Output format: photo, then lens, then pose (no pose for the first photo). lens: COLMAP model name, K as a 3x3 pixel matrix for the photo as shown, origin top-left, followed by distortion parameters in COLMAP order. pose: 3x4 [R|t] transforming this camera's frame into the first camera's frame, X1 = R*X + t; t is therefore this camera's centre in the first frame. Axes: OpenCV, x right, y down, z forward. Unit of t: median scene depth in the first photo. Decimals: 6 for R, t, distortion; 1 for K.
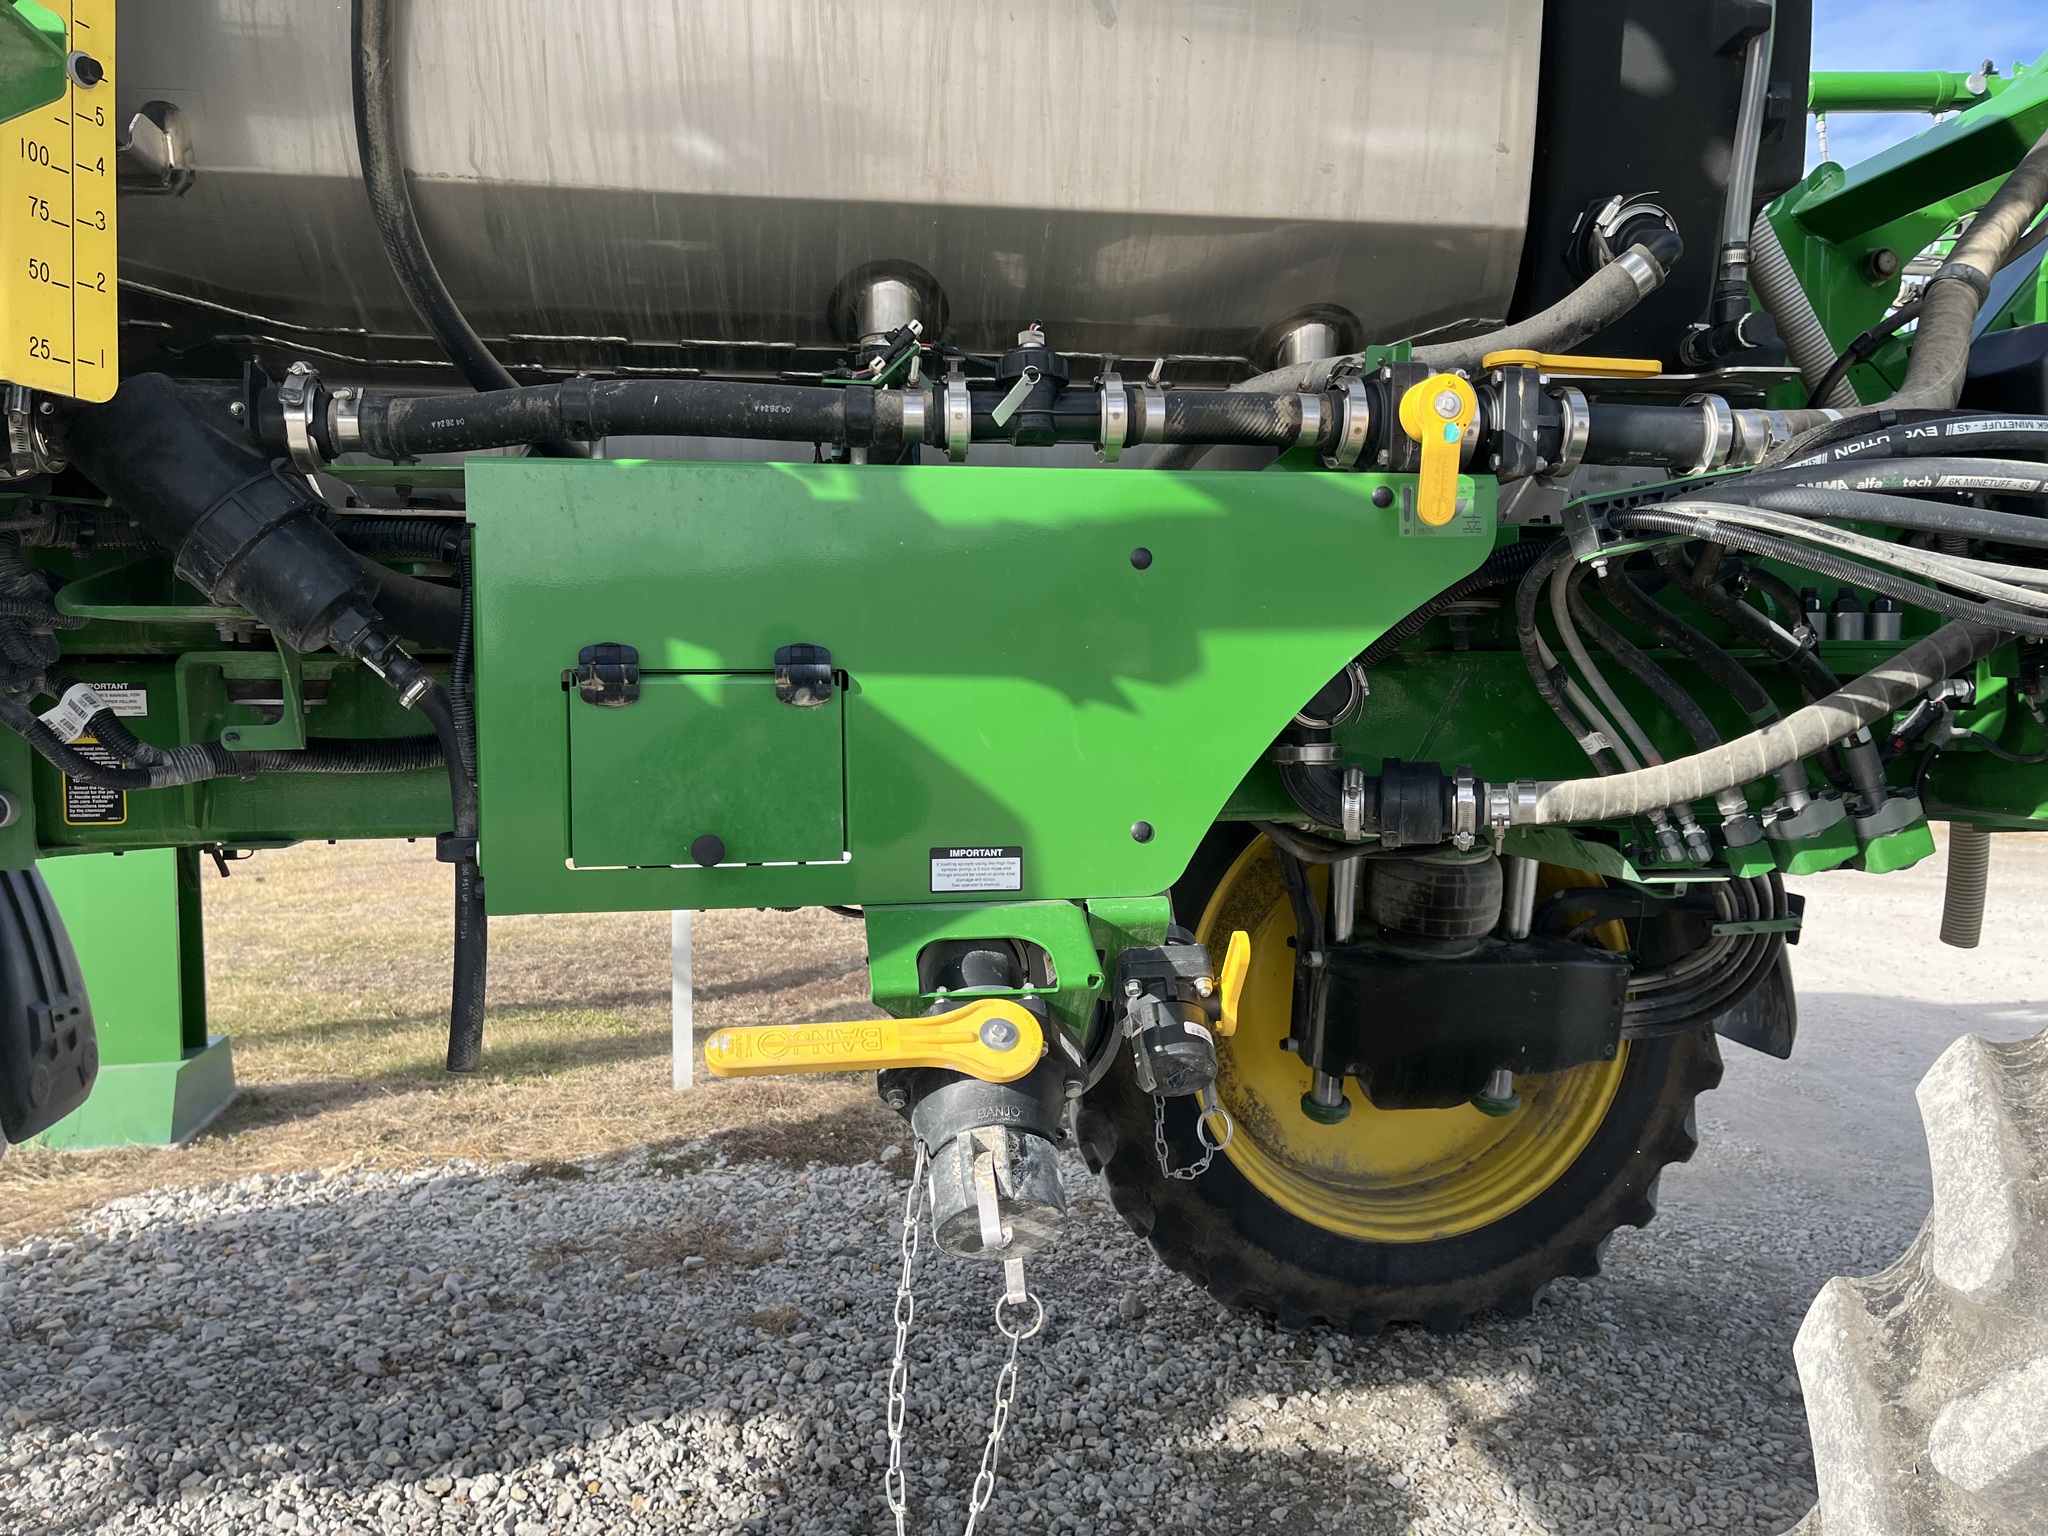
lens RADIAL K [[1530.1, 0, 1049.7], [0, 1530.1, 782.3], [0, 0, 1]] dist [0.084855, -0.125582]
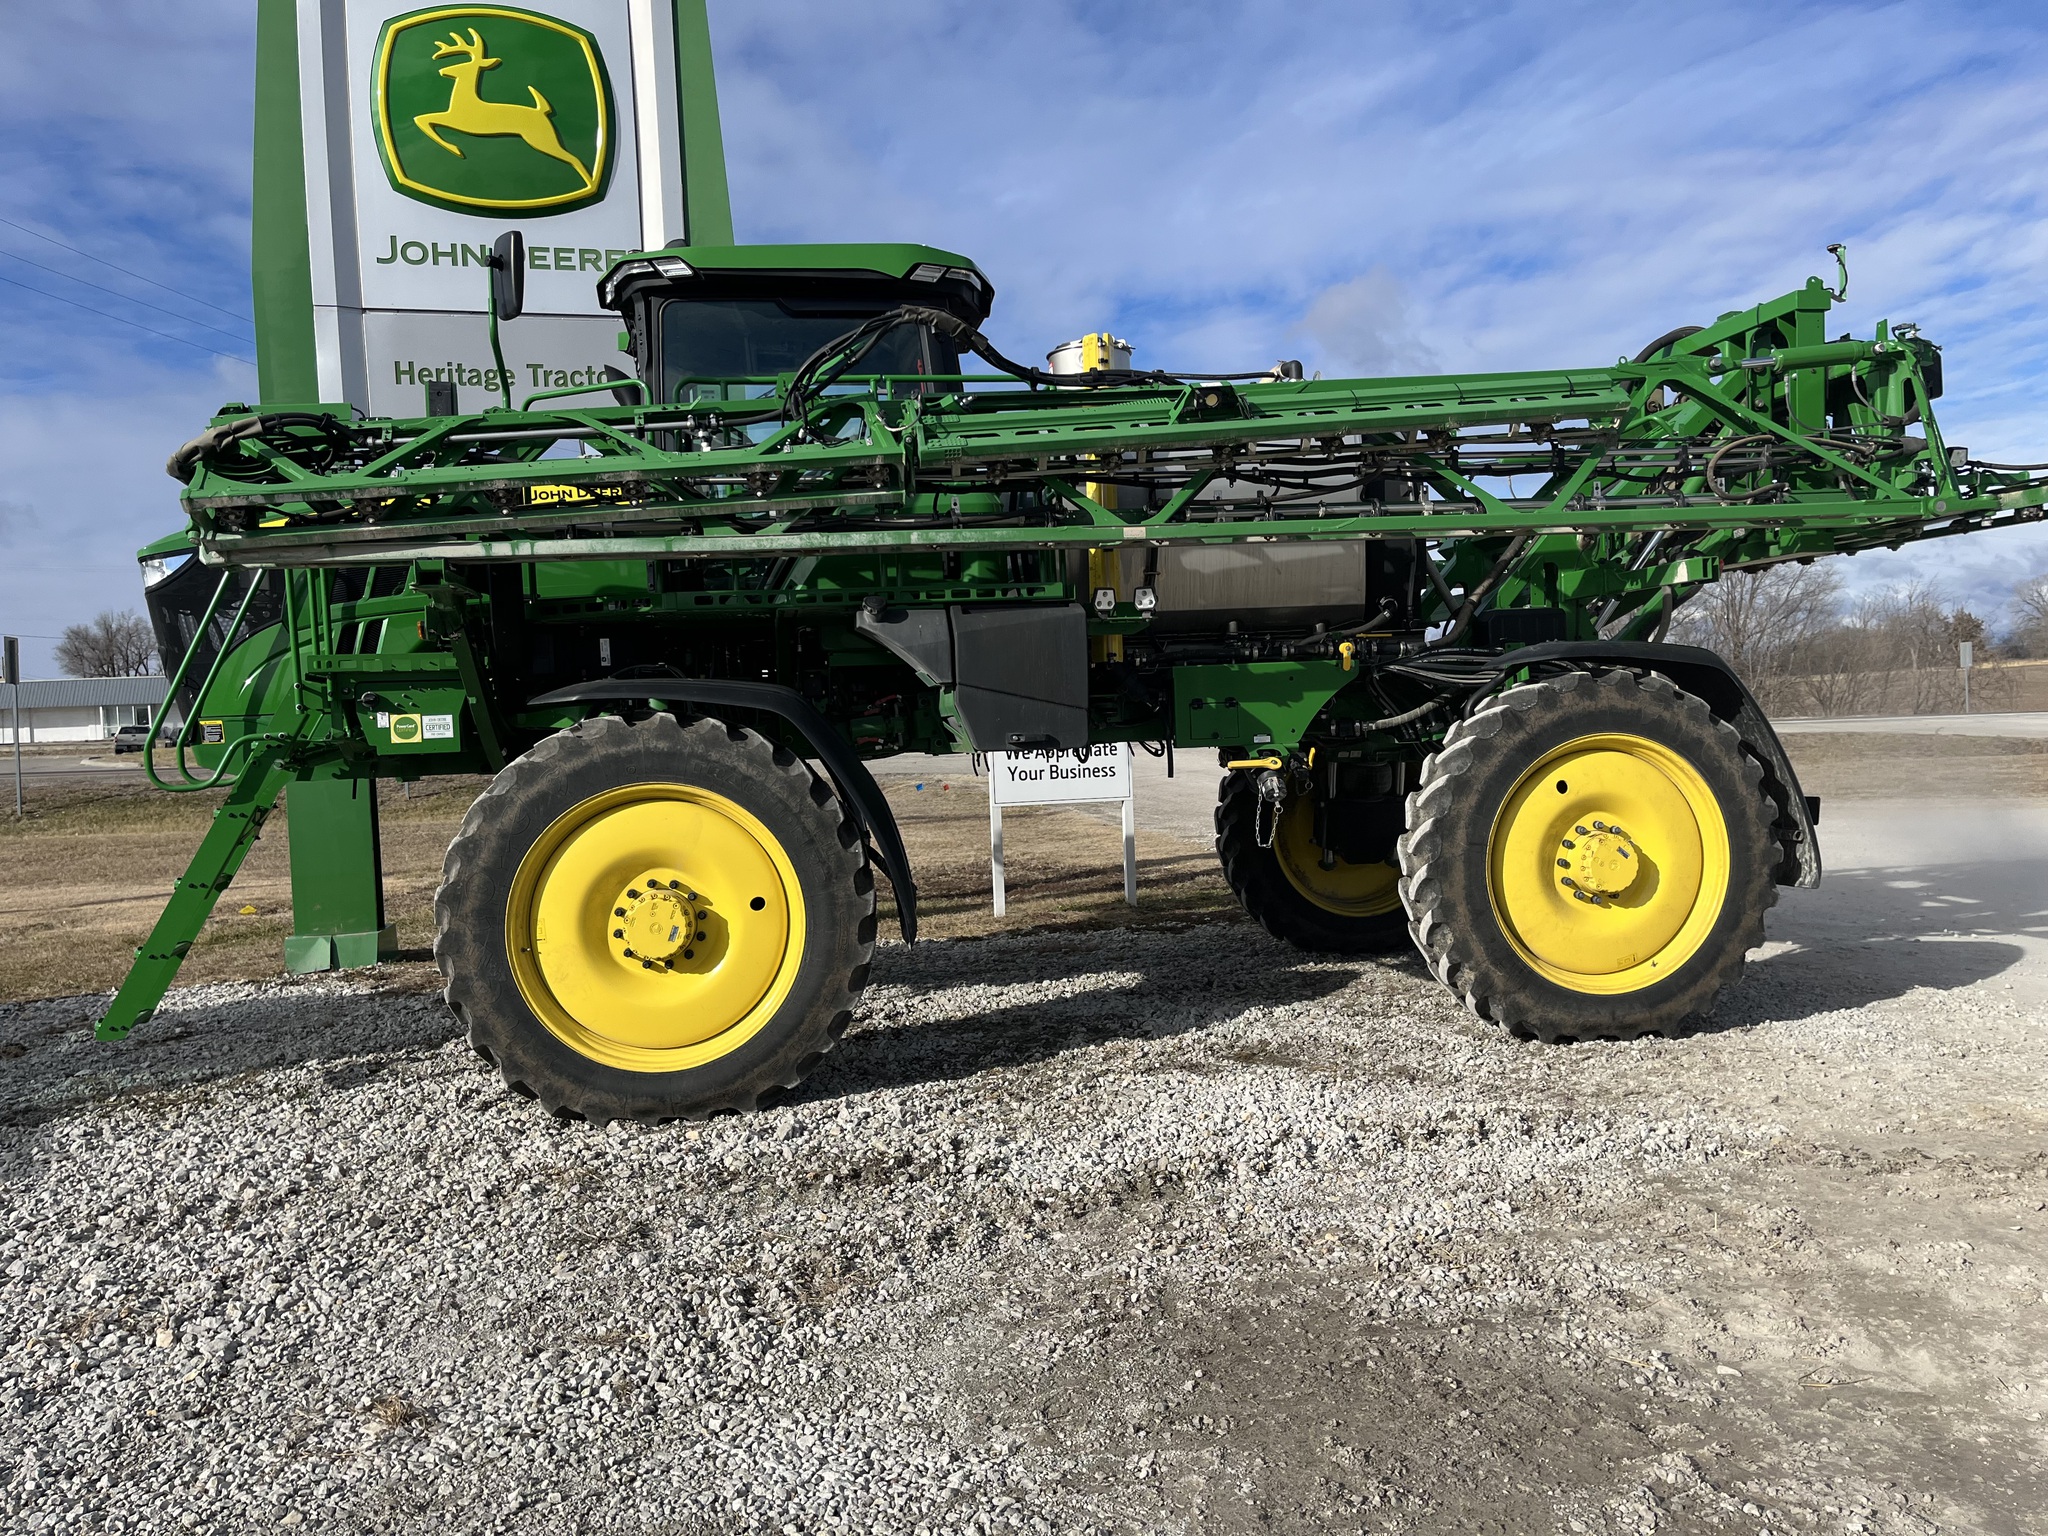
lens RADIAL K [[1530.1, 0, 1049.7], [0, 1530.1, 782.3], [0, 0, 1]] dist [0.084855, -0.125582]
pose [[0.999389, -0.033706, 0.009269, -0.798585], [0.033821, 0.999349, -0.012594, 0.239094], [-0.008839, 0.012900, 0.999878, -4.097782]]
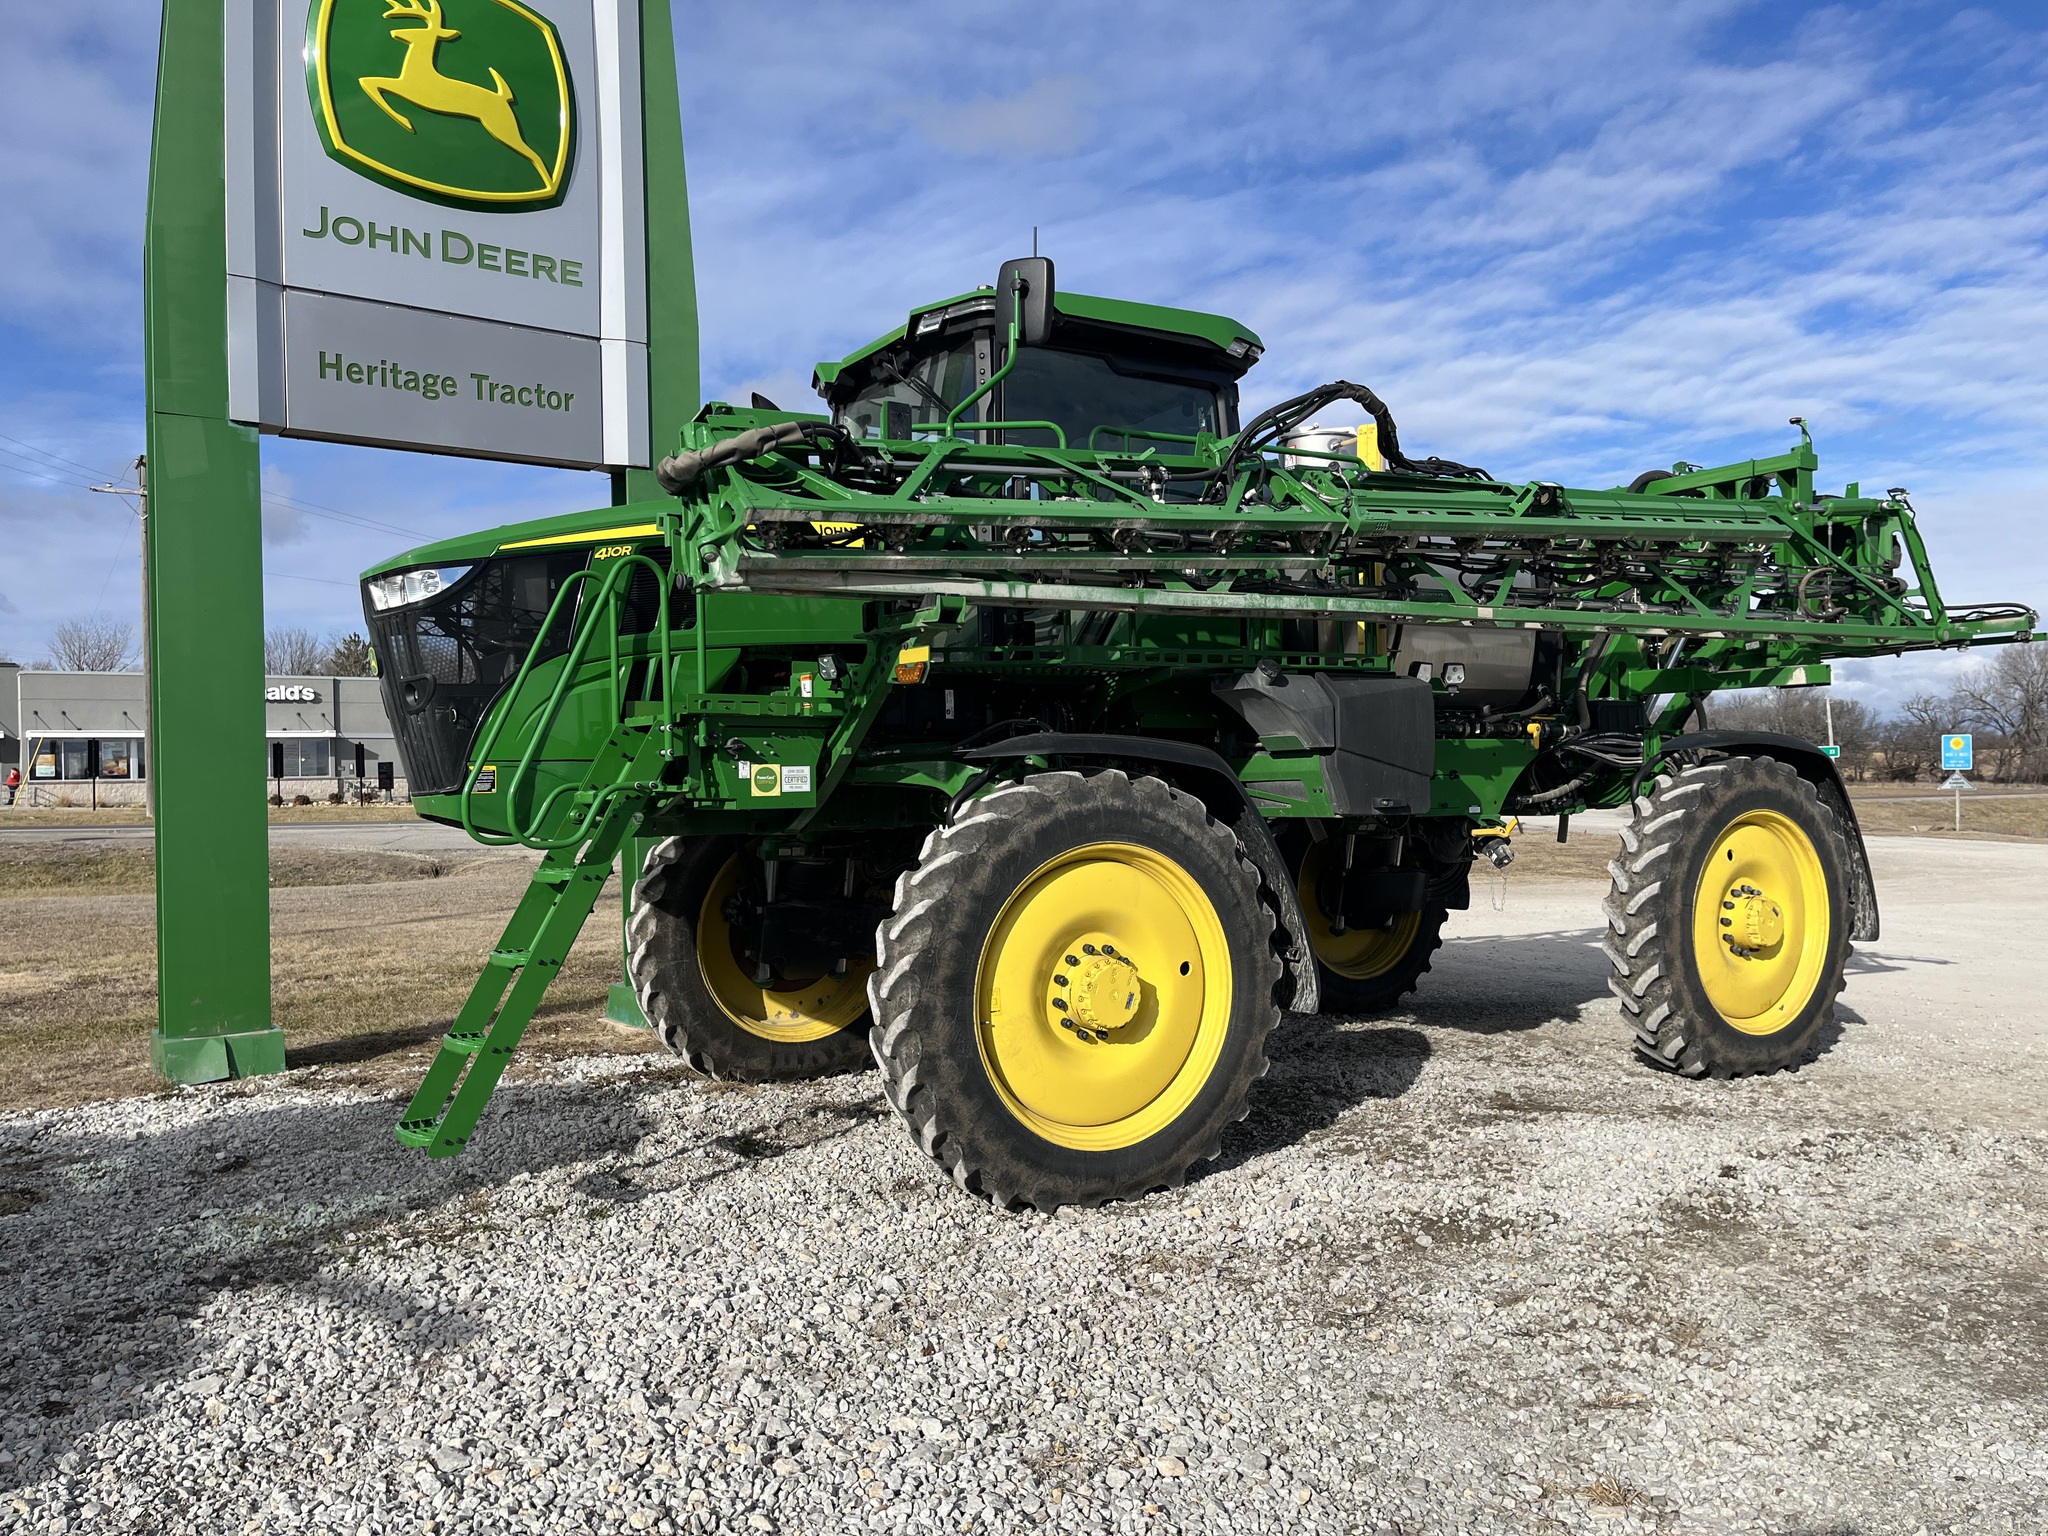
lens RADIAL K [[1530.1, 0, 1049.7], [0, 1530.1, 782.3], [0, 0, 1]] dist [0.084855, -0.125582]
pose [[0.920972, -0.009146, 0.389522, -3.571427], [0.032556, 0.998035, -0.053540, 0.203573], [-0.388267, 0.061990, 0.919460, -3.499886]]
